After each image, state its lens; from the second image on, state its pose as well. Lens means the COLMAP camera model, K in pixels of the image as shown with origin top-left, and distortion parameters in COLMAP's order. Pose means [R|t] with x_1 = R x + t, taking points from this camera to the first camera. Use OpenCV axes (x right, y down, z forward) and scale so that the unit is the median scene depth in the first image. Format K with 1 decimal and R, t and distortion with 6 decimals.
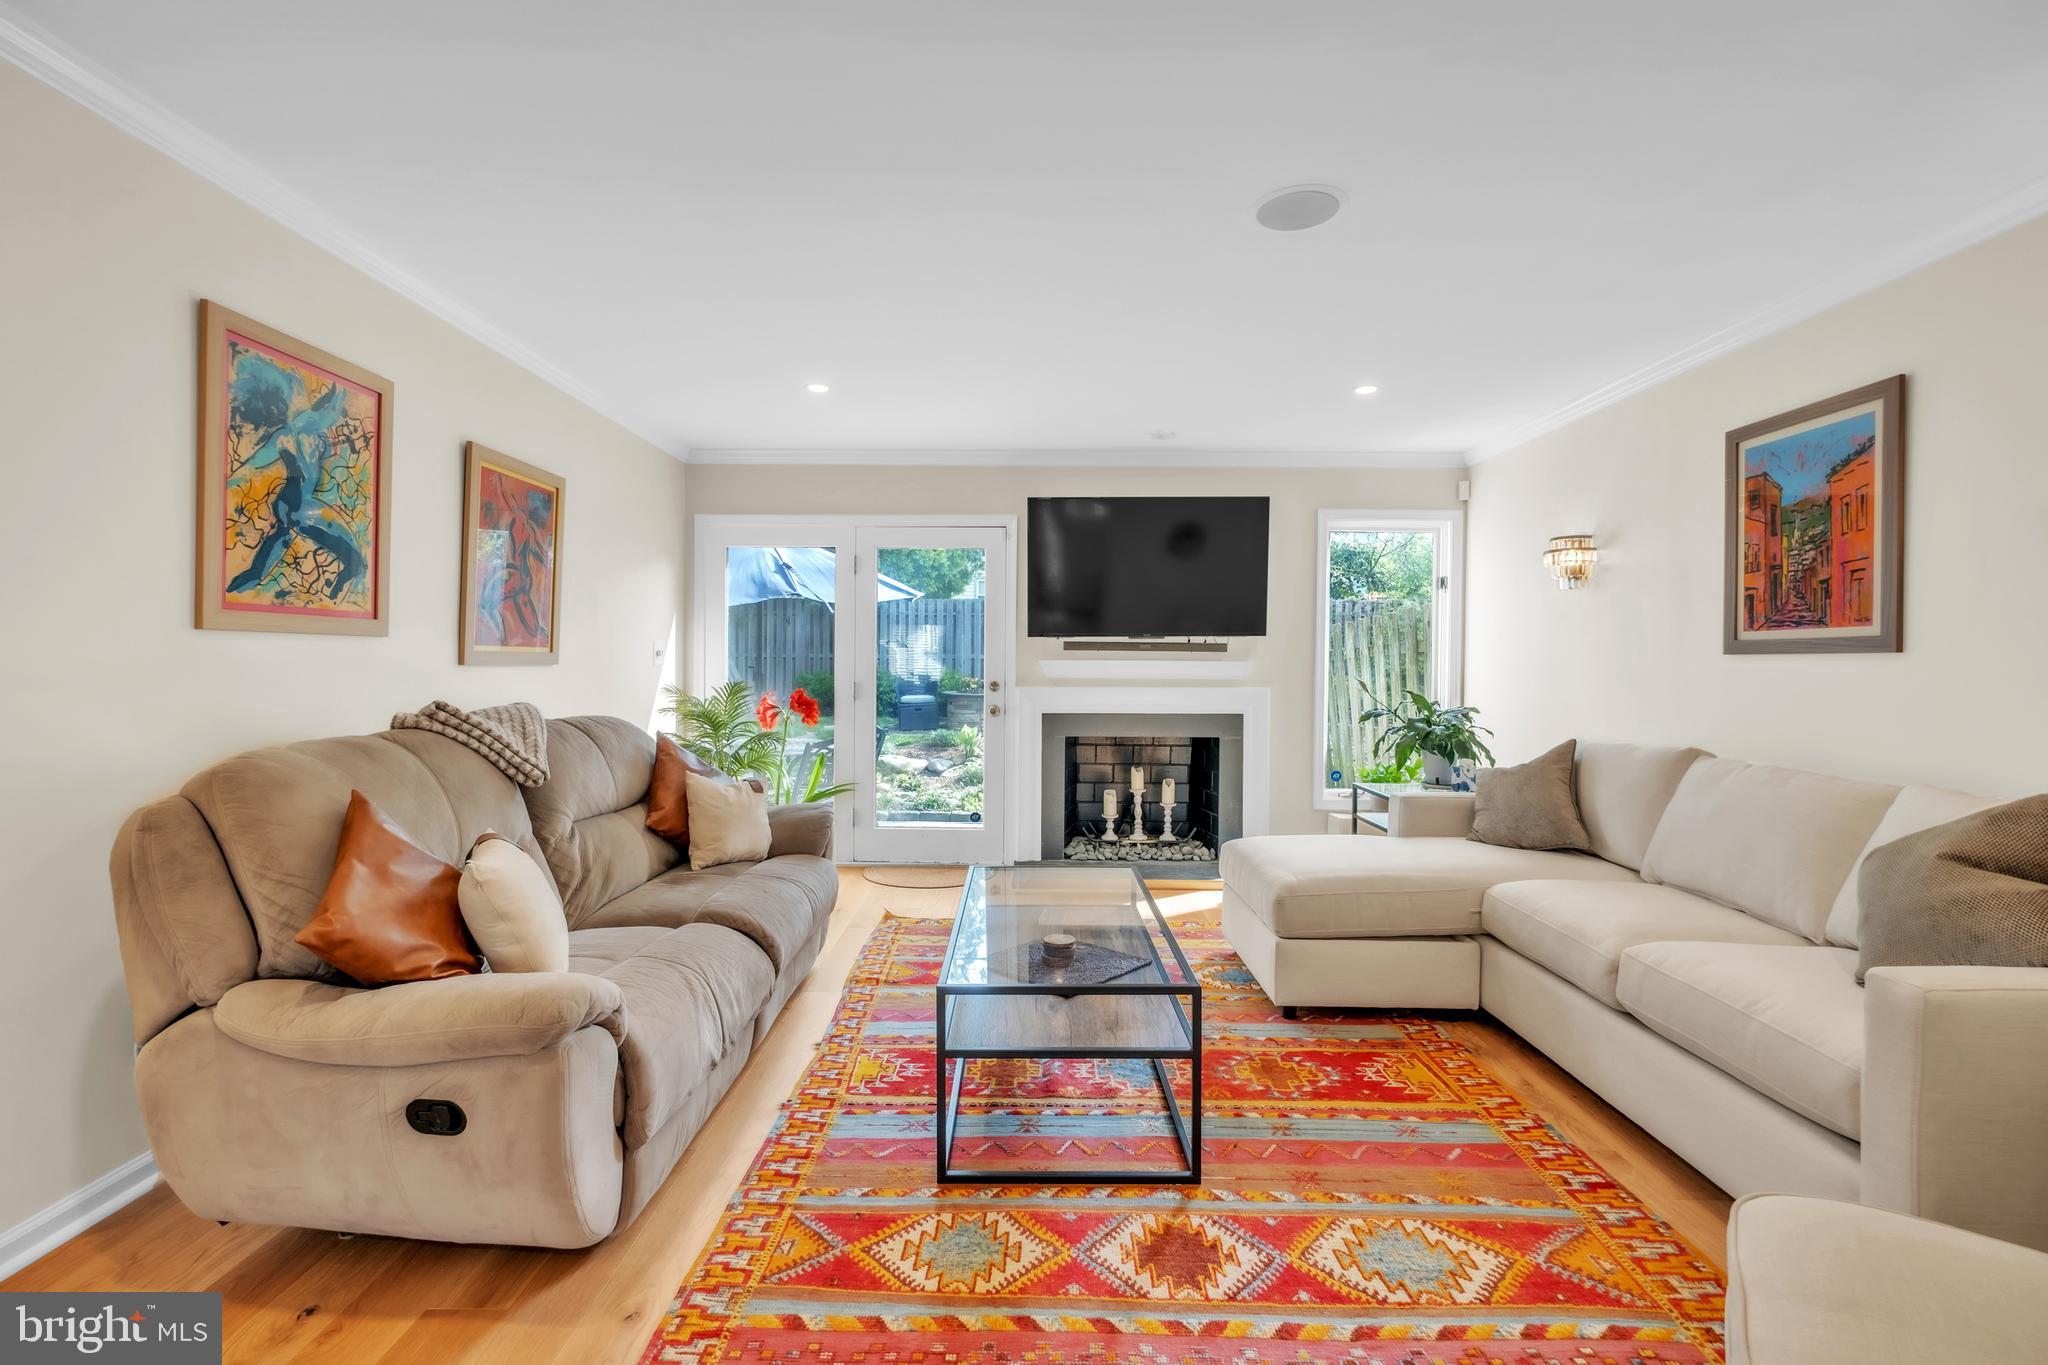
lens RADIAL K [[903.1, 0, 1034.7], [0, 903.1, 667.2], [0, 0, 1]] dist [-0.003927, 0.000807]
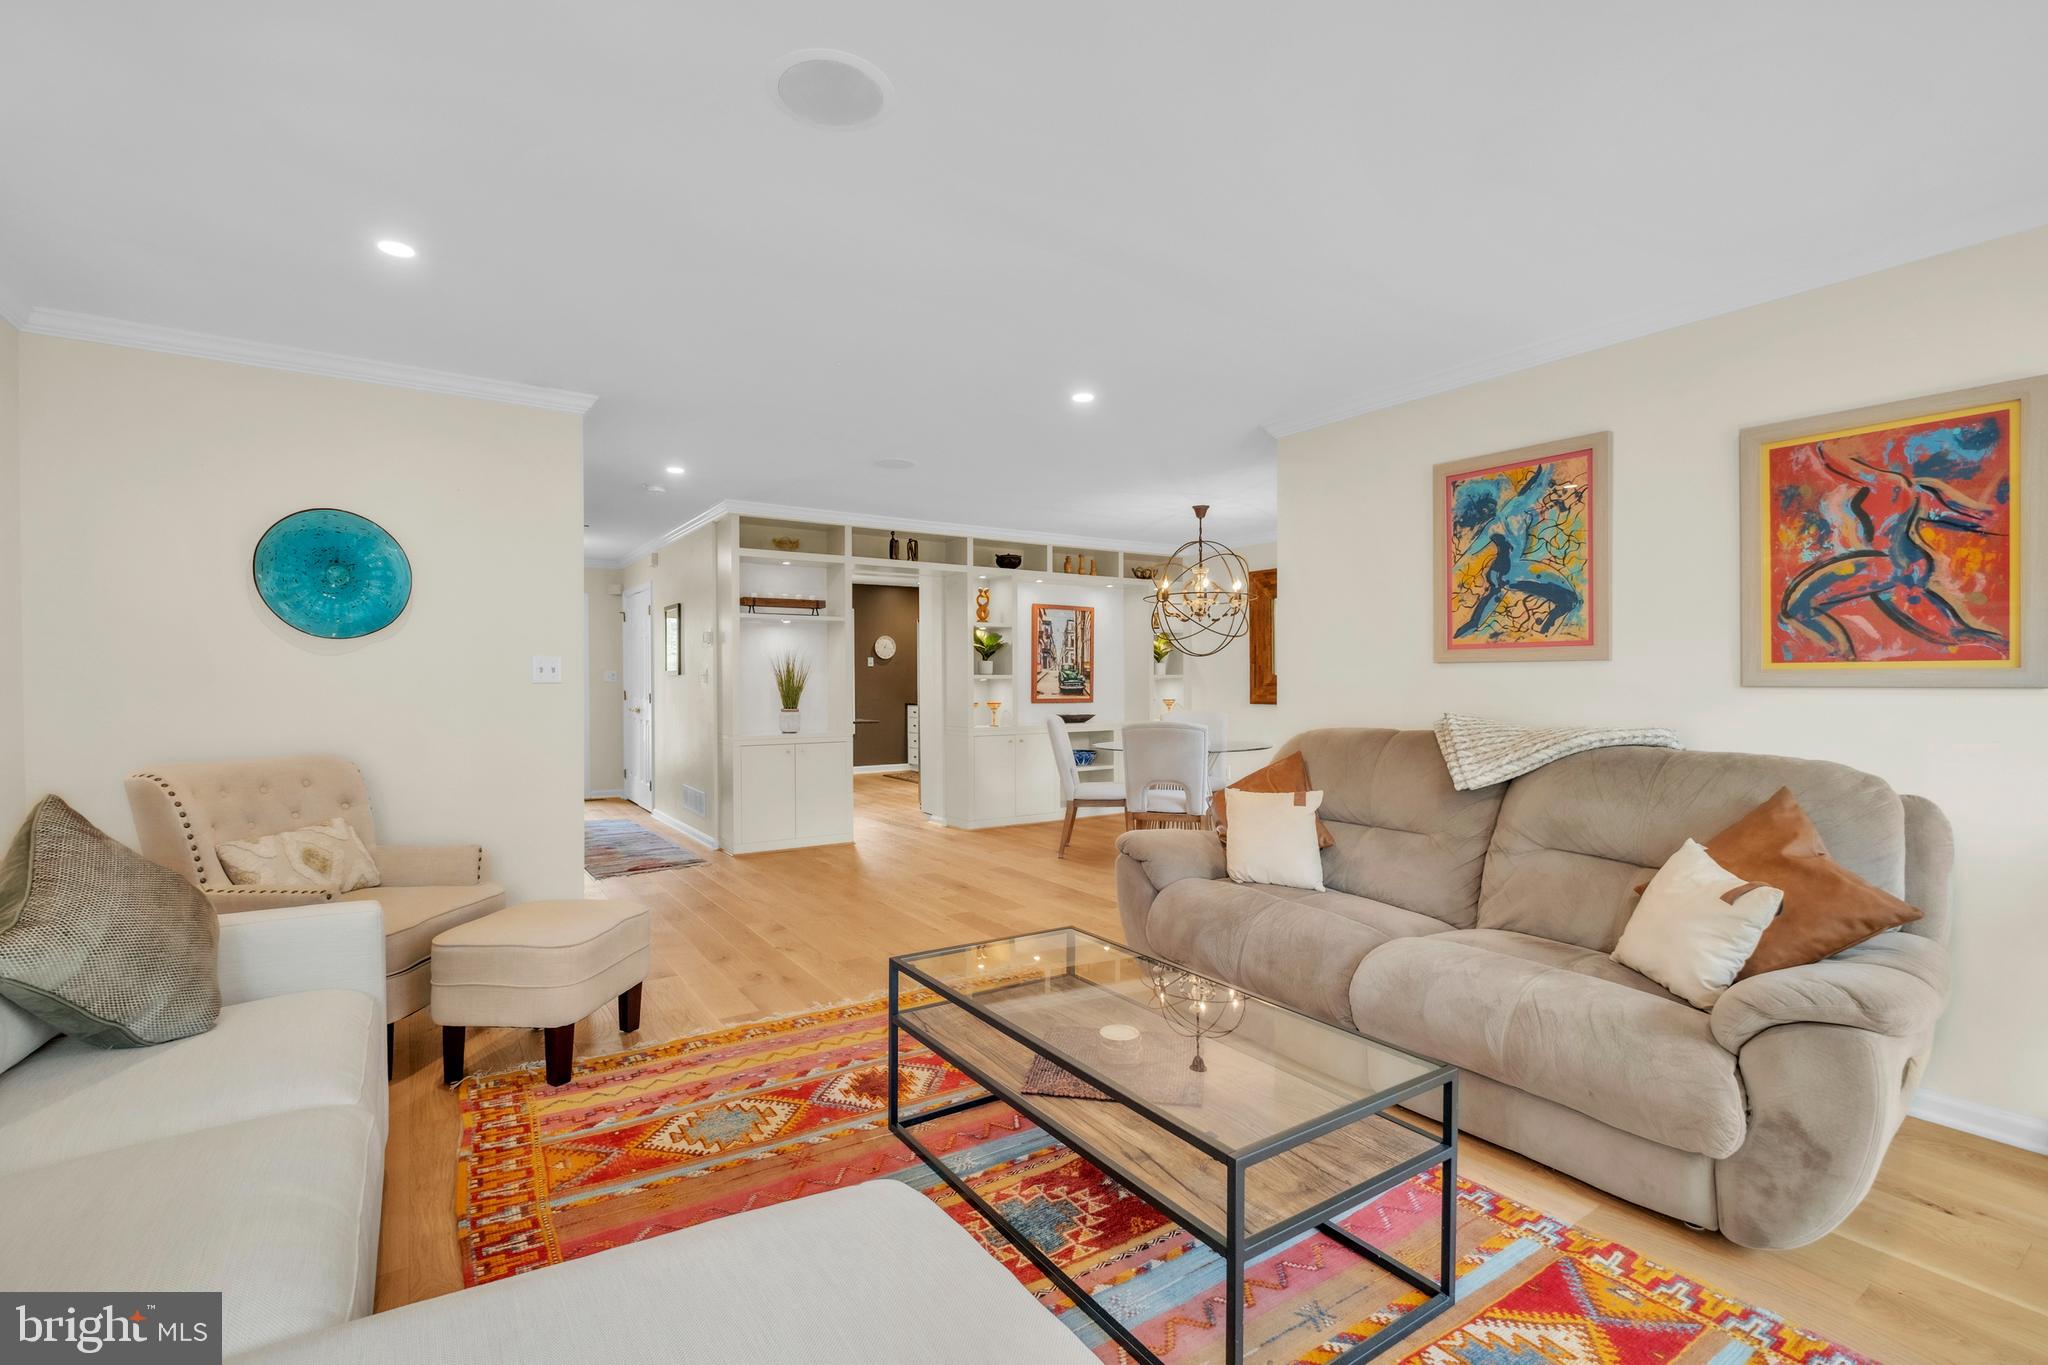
lens RADIAL K [[903.1, 0, 1005.5], [0, 903.1, 692.1], [0, 0, 1]] dist [-0.003927, 0.000807]
pose [[-0.843027, 0.002007, -0.537868, 0.598019], [-0.007456, 0.999853, 0.015418, -0.006434], [0.537820, 0.017008, -0.842888, 1.801622]]
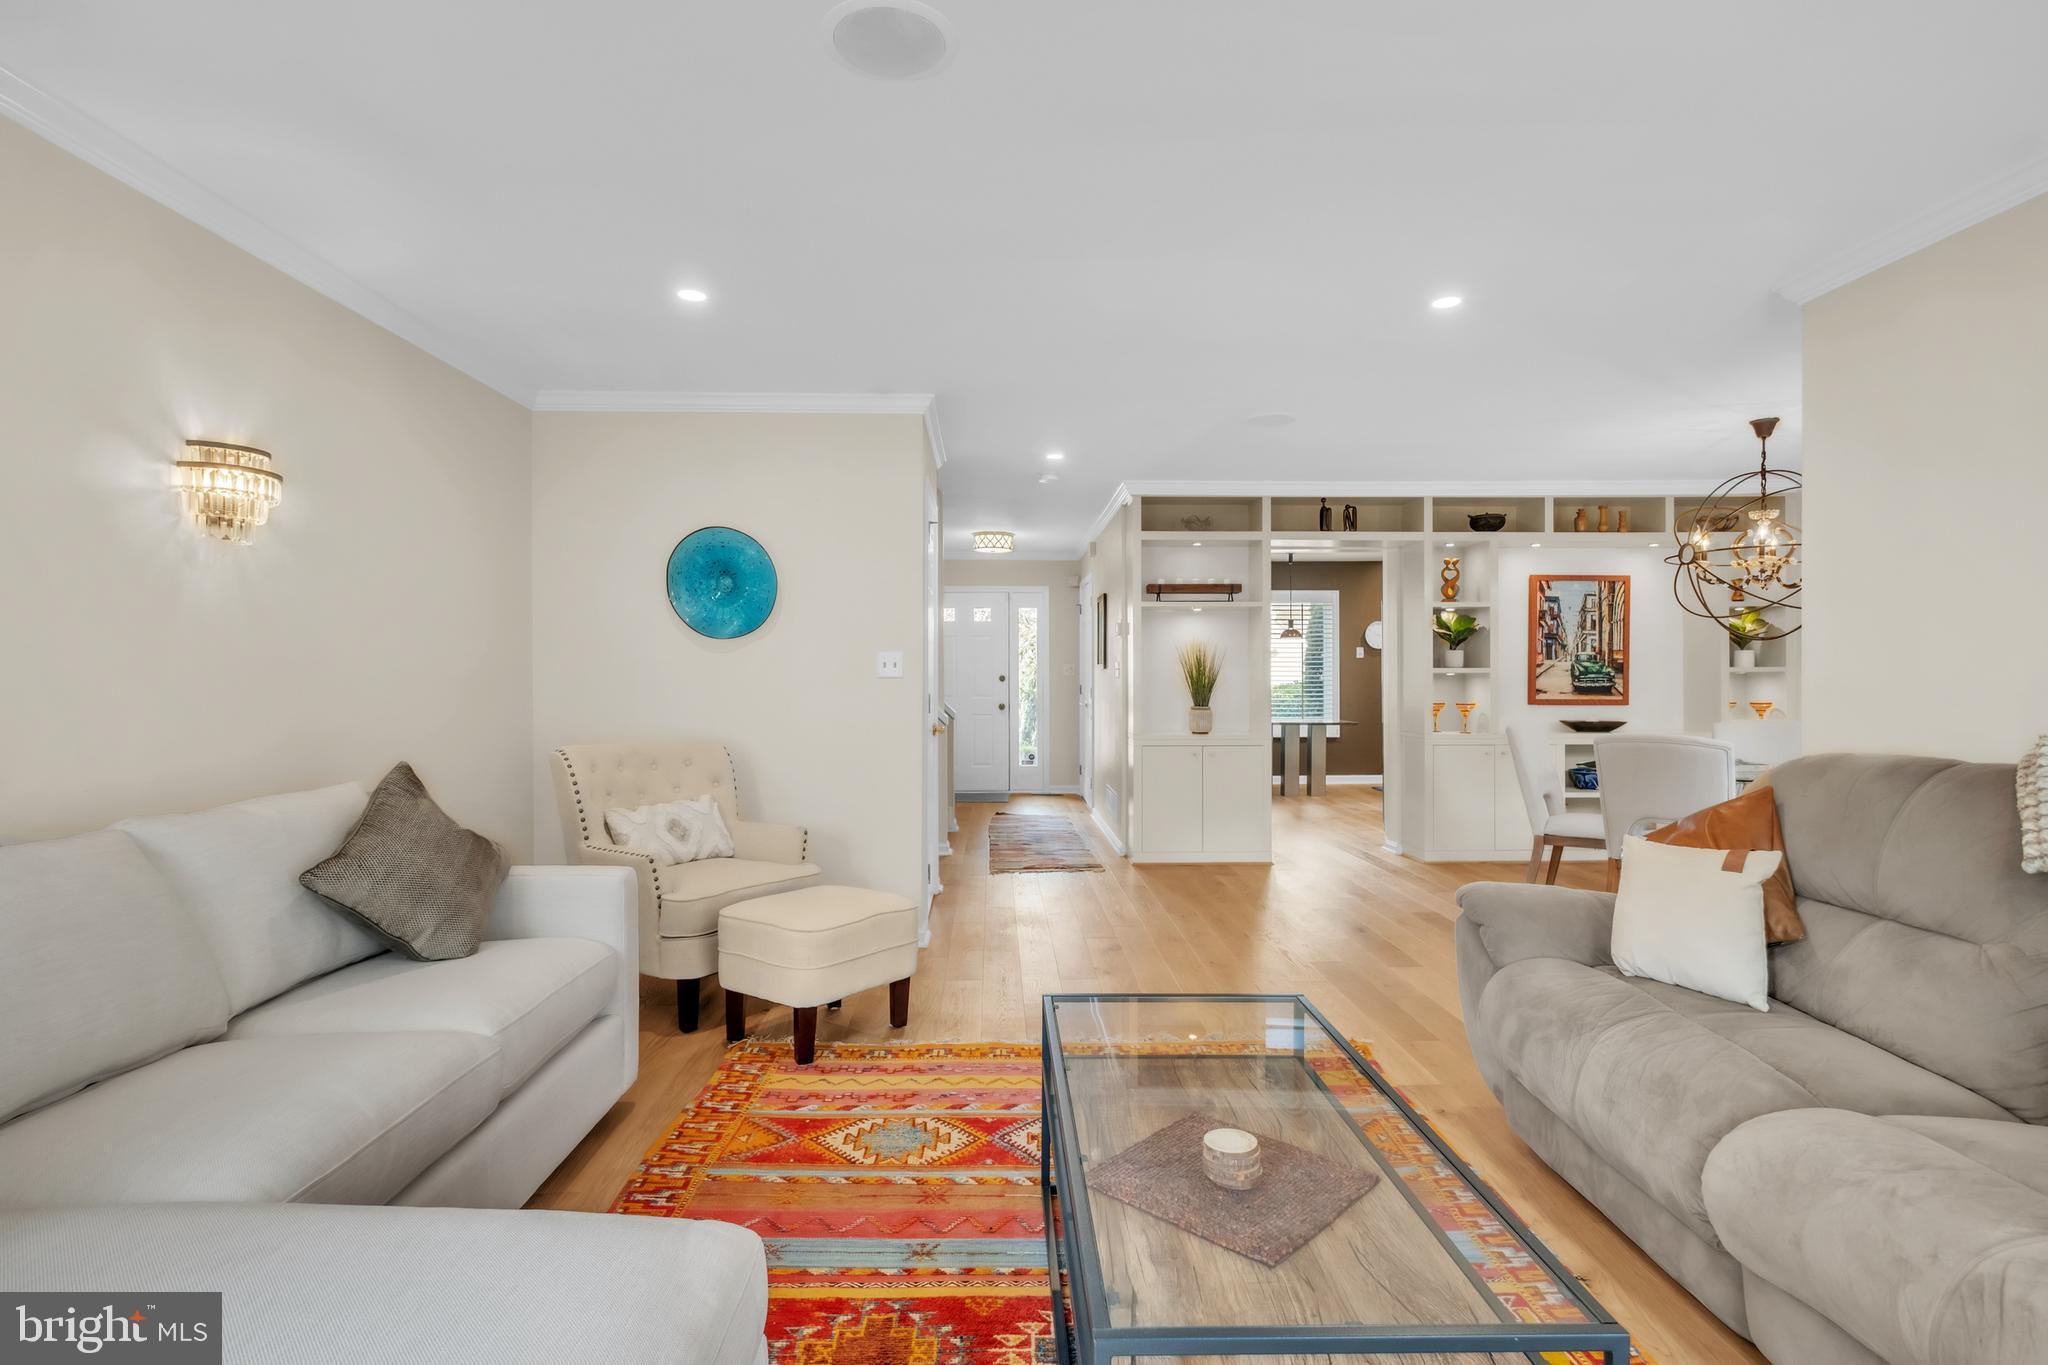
lens RADIAL K [[1002.8, 0, 1018.1], [0, 1002.8, 678.0], [0, 0, 1]] dist [0.002271, 0.002246]
pose [[-0.999907, -0.005601, -0.012455, 0.199573], [-0.005734, 0.999926, 0.010702, -0.012484], [0.012394, 0.010772, -0.999865, 1.865880]]
